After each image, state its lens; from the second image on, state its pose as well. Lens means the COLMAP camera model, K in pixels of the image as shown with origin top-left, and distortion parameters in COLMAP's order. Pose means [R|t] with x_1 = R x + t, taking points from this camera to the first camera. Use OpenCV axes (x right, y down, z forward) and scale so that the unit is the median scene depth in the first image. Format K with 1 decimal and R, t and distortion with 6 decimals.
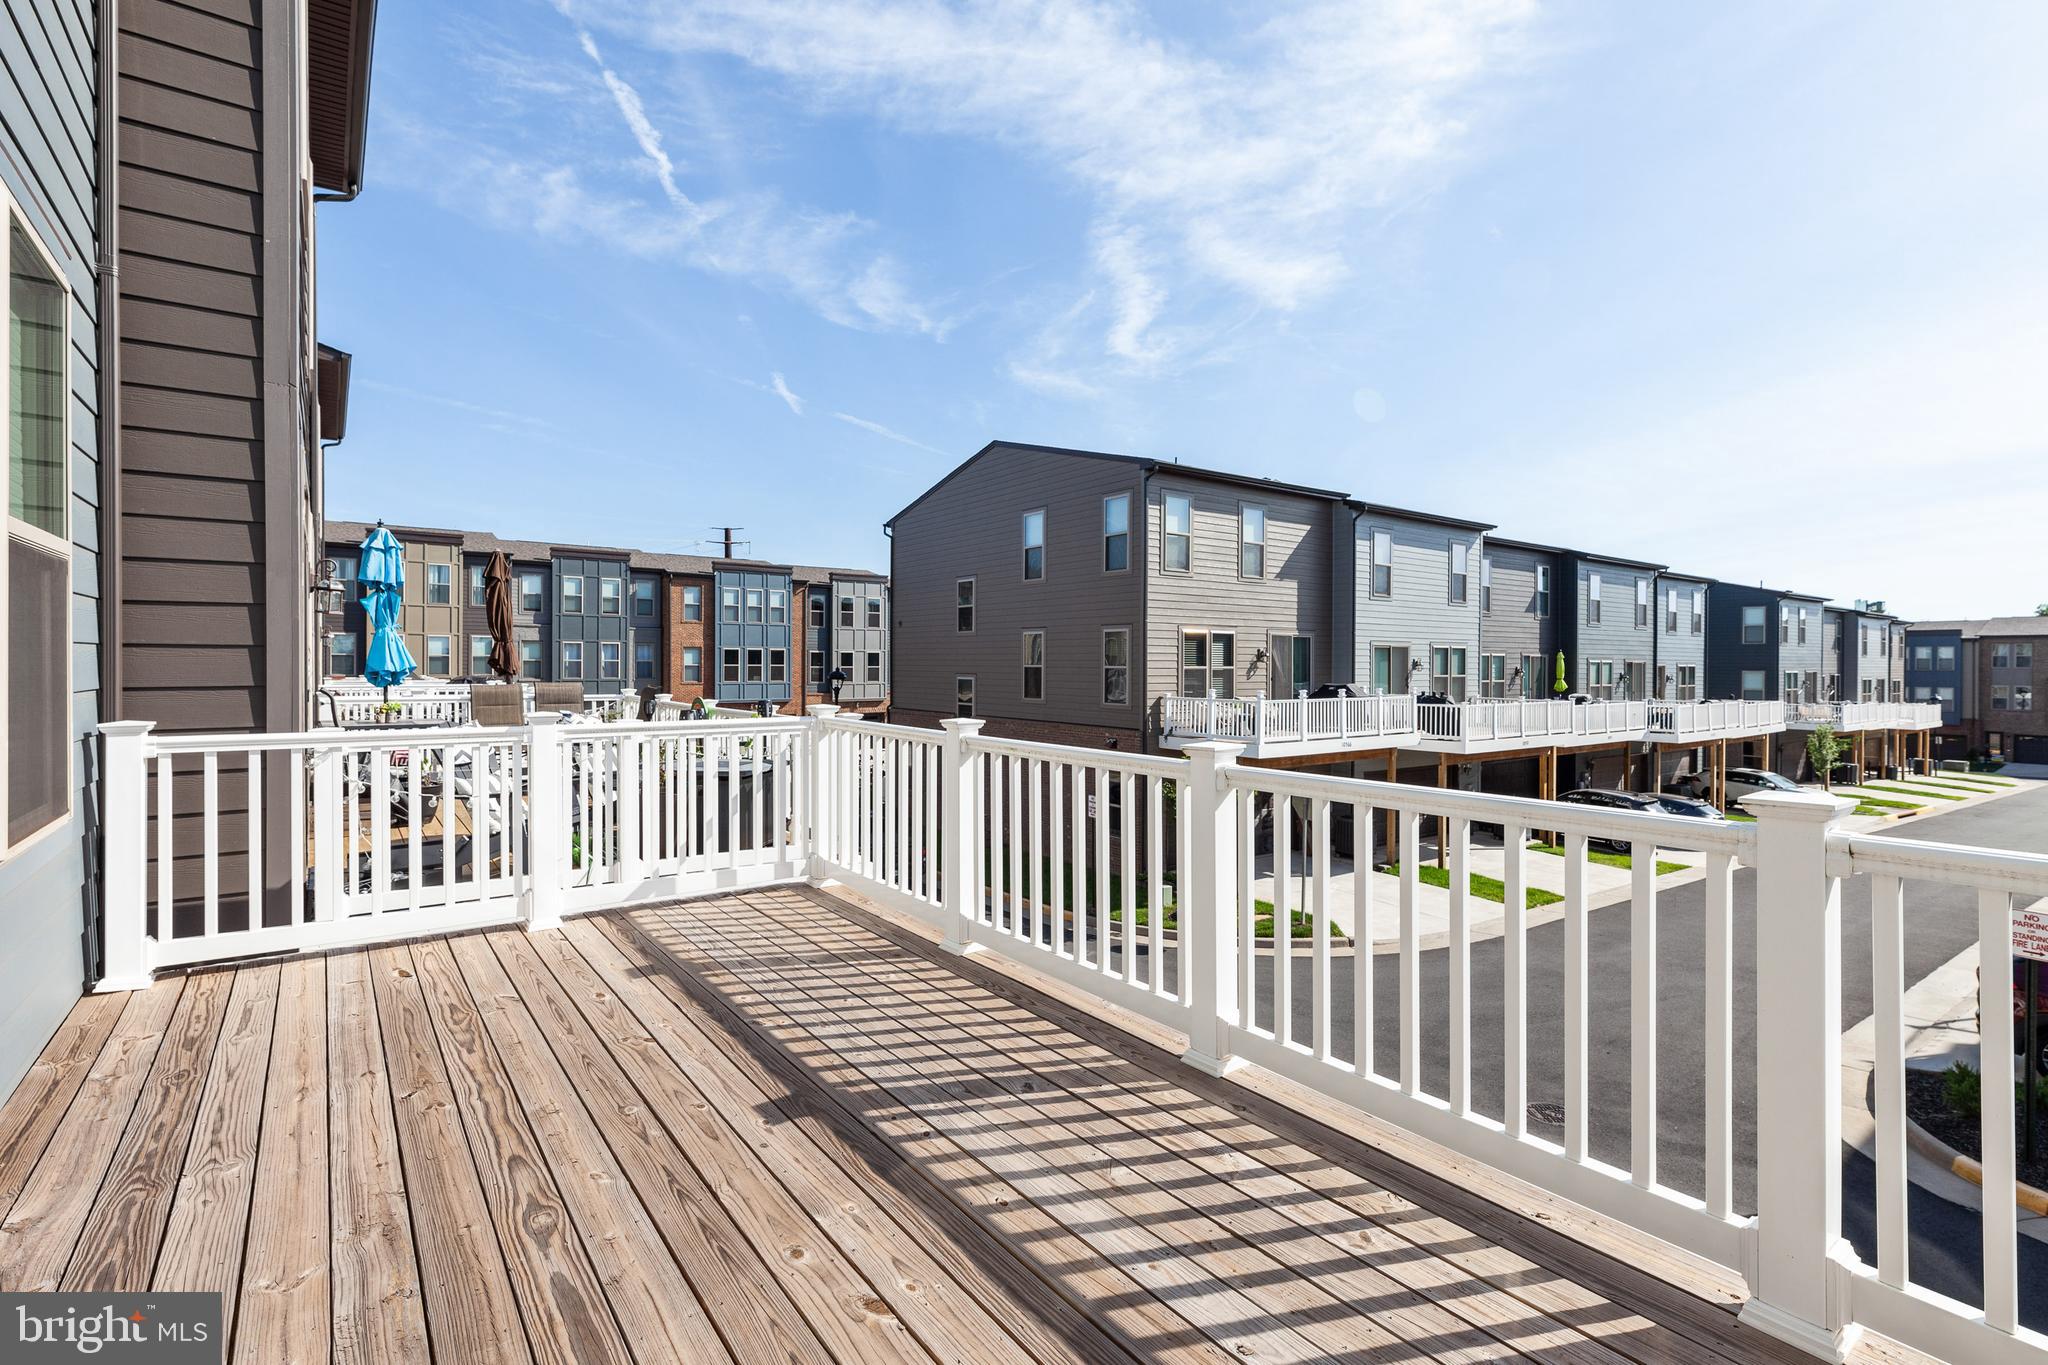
lens RADIAL K [[969.3, 0, 1037.3], [0, 969.3, 671.8], [0, 0, 1]] dist [0.000896, -0.000797]
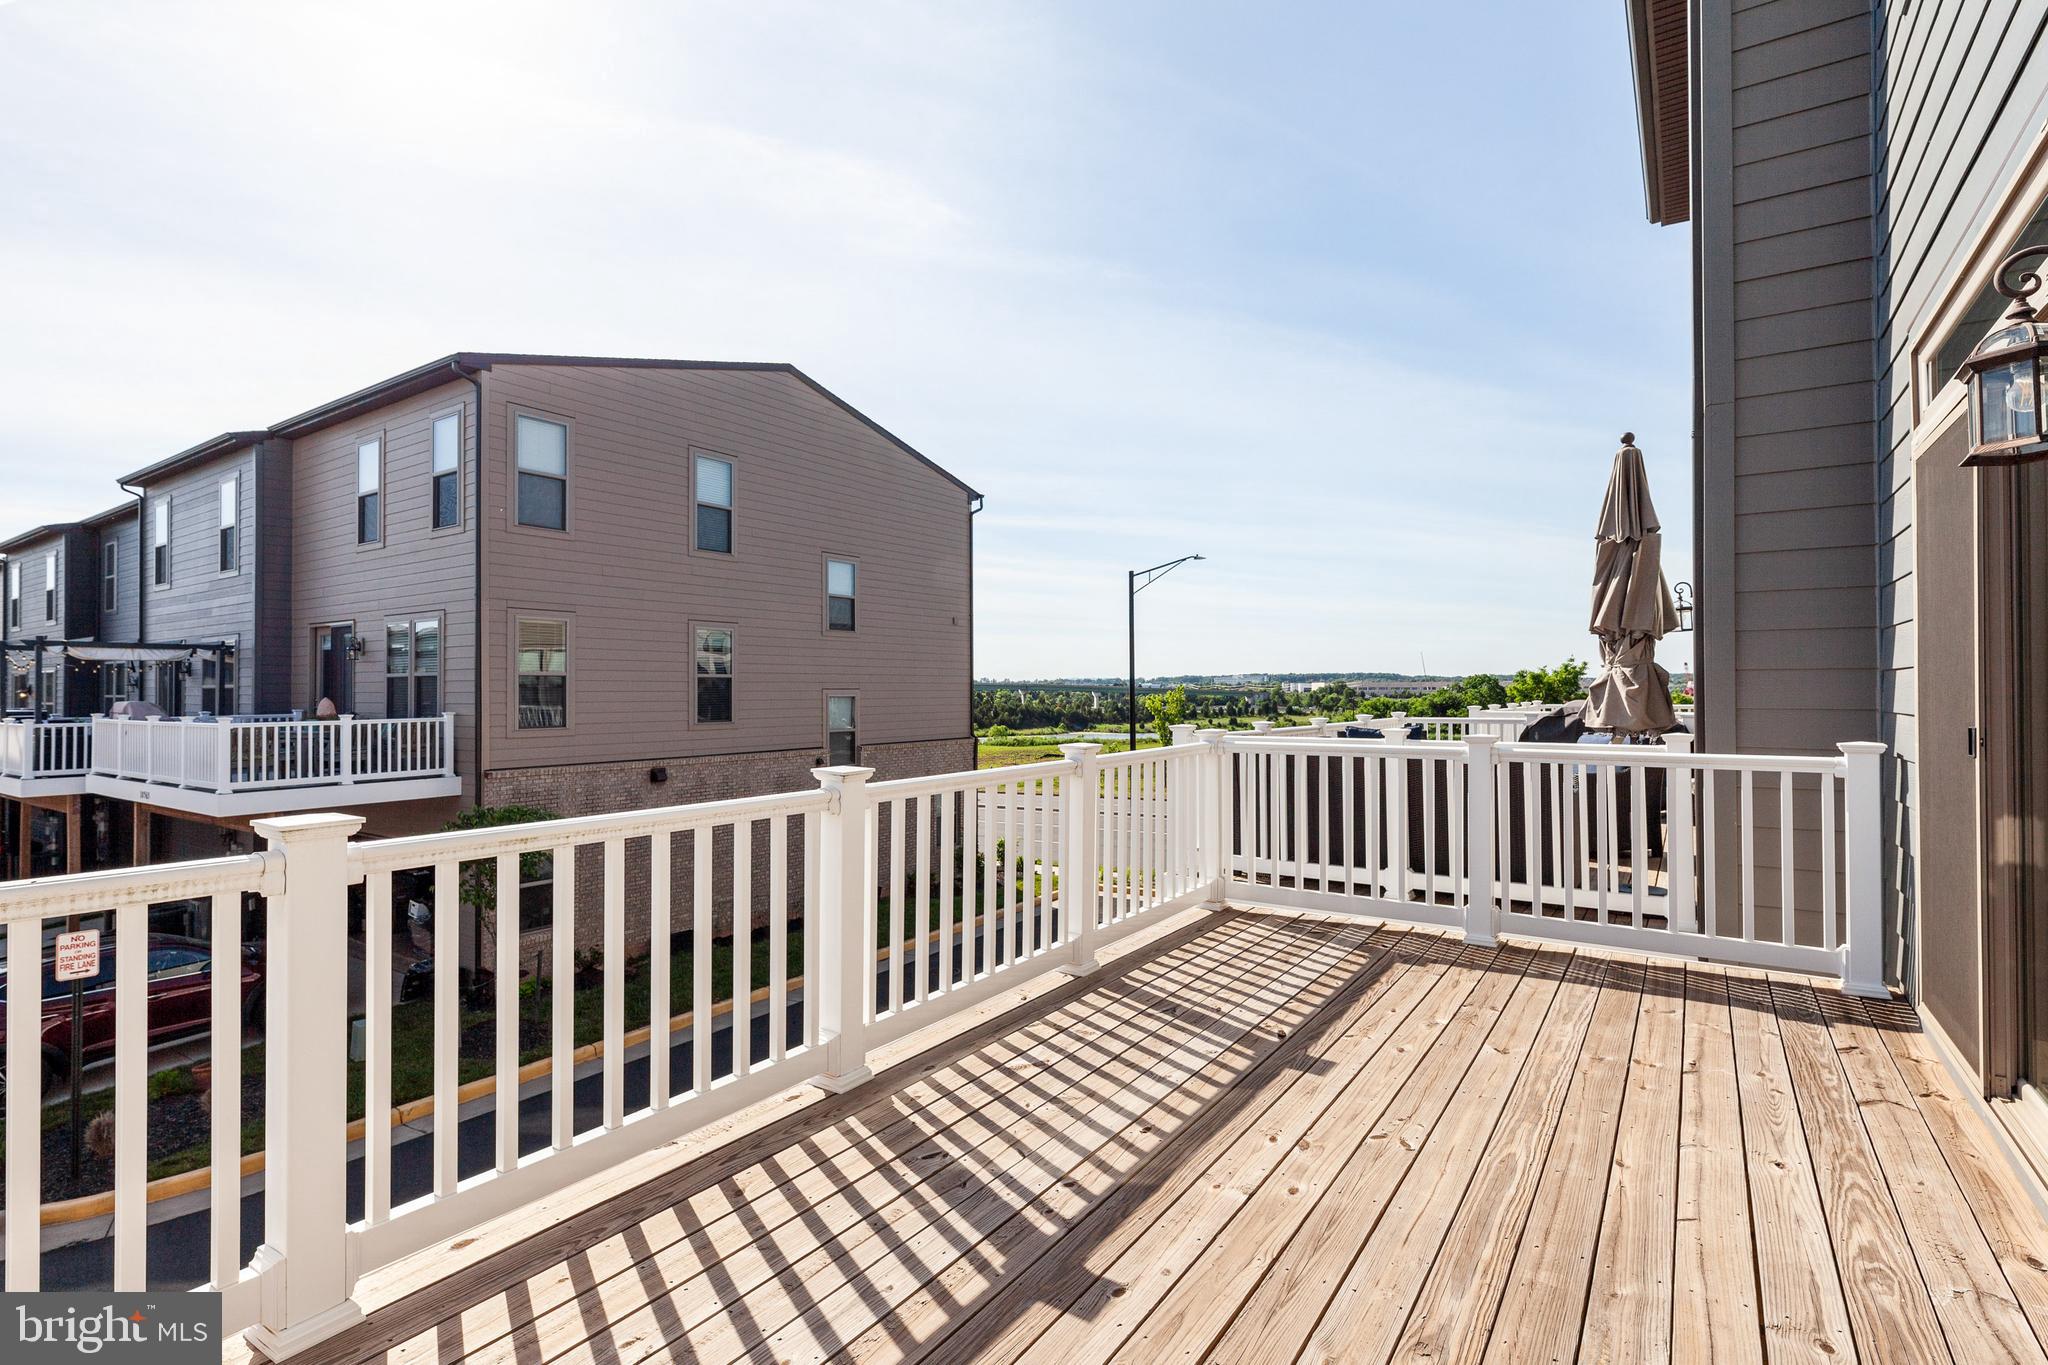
lens RADIAL K [[969.3, 0, 1039.1], [0, 969.3, 672.7], [0, 0, 1]] dist [0.000896, -0.000797]
pose [[-0.331435, 0.008019, 0.943444, -0.953248], [0.010424, 0.999934, -0.004837, -0.023139], [-0.943420, 0.008232, -0.331497, 1.265047]]
